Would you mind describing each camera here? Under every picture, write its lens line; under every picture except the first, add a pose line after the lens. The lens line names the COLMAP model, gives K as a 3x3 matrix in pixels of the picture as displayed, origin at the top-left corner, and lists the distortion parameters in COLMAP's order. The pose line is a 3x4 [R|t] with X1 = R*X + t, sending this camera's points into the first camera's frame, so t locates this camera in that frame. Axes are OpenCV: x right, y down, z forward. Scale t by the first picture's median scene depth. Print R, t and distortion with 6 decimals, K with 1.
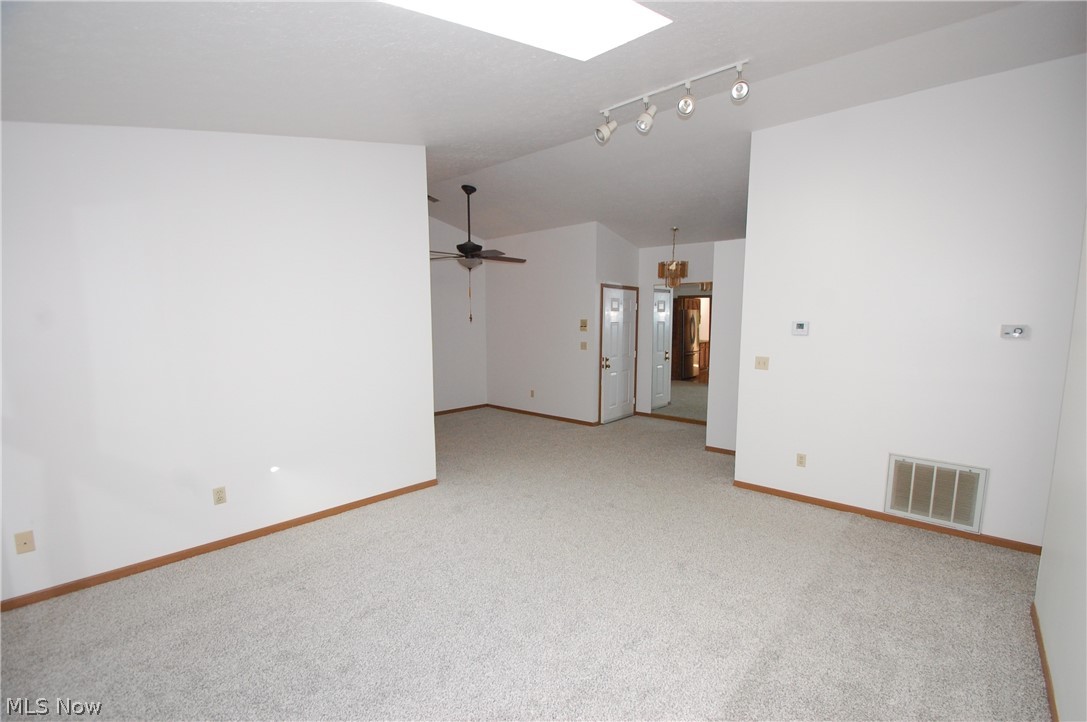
lens RADIAL K [[477.7, 0, 558.3], [0, 477.7, 379.8], [0, 0, 1]] dist [0.018220, -0.019004]
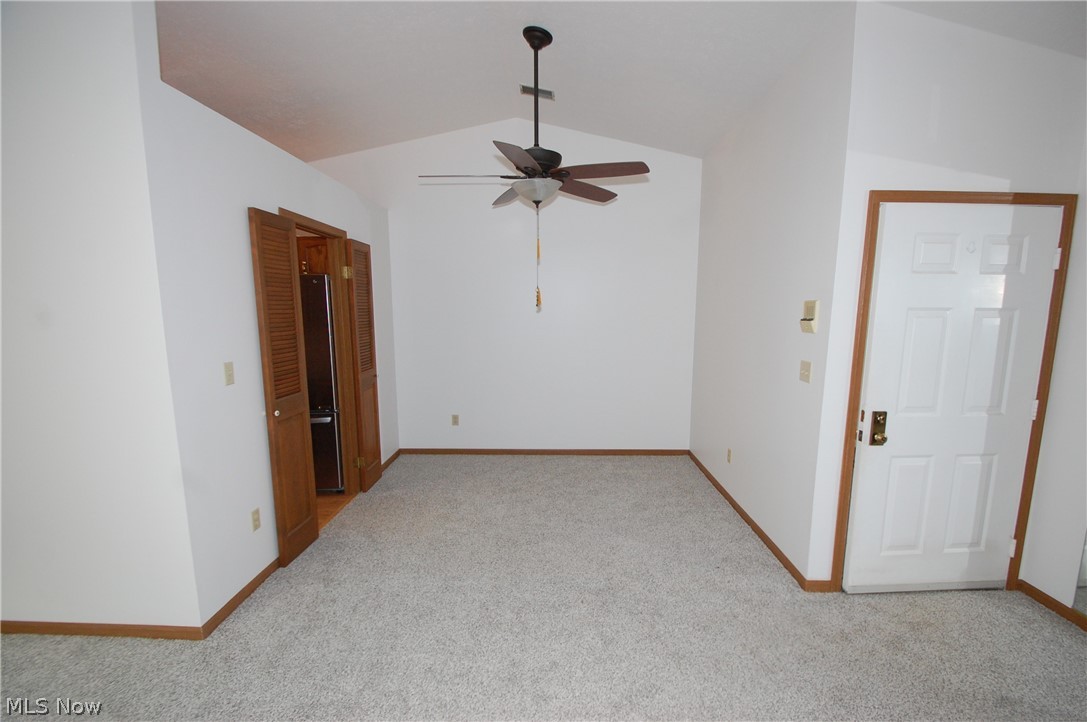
lens RADIAL K [[477.7, 0, 558.3], [0, 477.7, 379.8], [0, 0, 1]] dist [0.018220, -0.019004]
pose [[0.660208, 0.113284, -0.742490, 0.201904], [-0.091259, 0.993335, 0.070411, -0.073076], [0.745518, 0.021273, 0.666146, 0.599856]]
